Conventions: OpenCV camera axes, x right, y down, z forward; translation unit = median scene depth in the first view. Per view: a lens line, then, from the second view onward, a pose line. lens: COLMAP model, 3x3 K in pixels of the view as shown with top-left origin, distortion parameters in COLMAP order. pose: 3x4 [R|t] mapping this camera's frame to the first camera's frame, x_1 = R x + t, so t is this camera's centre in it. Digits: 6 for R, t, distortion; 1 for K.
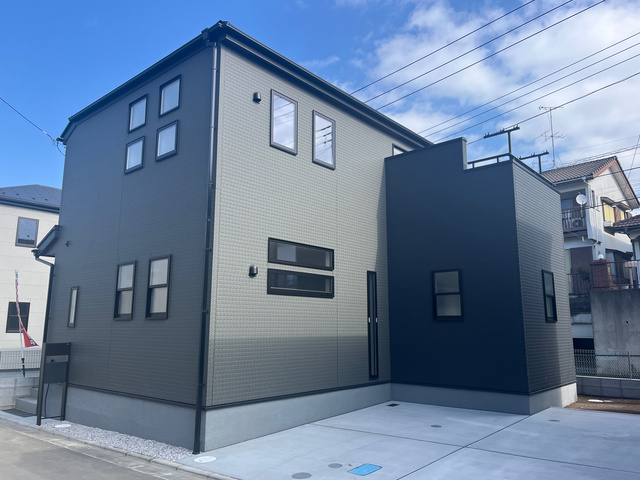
lens RADIAL K [[495.4, 0, 320.0], [0, 495.4, 240.0], [0, 0, 1]] dist [0.007074, -0.012681]
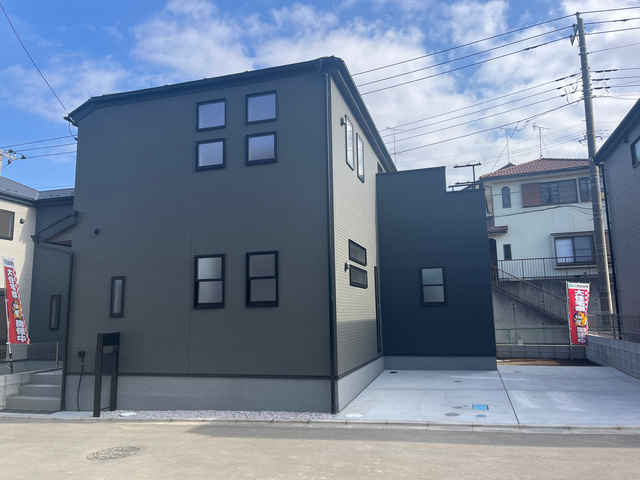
lens RADIAL K [[493.6, 0, 322.7], [0, 493.6, 240.7], [0, 0, 1]] dist [0.005645, 0.002969]
pose [[0.909032, 0.041720, 0.414633, -0.602765], [-0.051737, 0.998577, 0.012952, -0.011865], [-0.413502, -0.033226, 0.909897, -0.071968]]
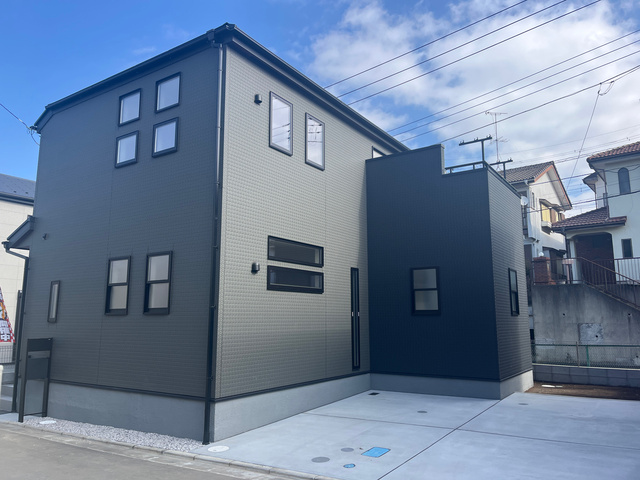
lens RADIAL K [[493.6, 0, 322.7], [0, 493.6, 240.7], [0, 0, 1]] dist [0.005645, 0.002969]
pose [[0.992058, 0.016568, 0.124685, -0.107447], [-0.018713, 0.999696, 0.016054, -0.011701], [-0.124381, -0.018260, 0.992066, -0.036261]]
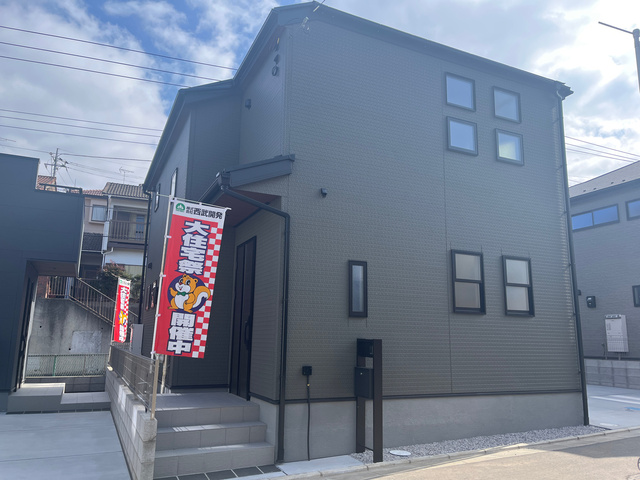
lens RADIAL K [[493.6, 0, 322.7], [0, 493.6, 240.7], [0, 0, 1]] dist [0.005645, 0.002969]
pose [[0.410487, 0.182222, 0.893474, -1.299221], [-0.176363, 0.977194, -0.118270, 0.178439], [-0.894649, -0.109028, 0.433262, 0.832326]]
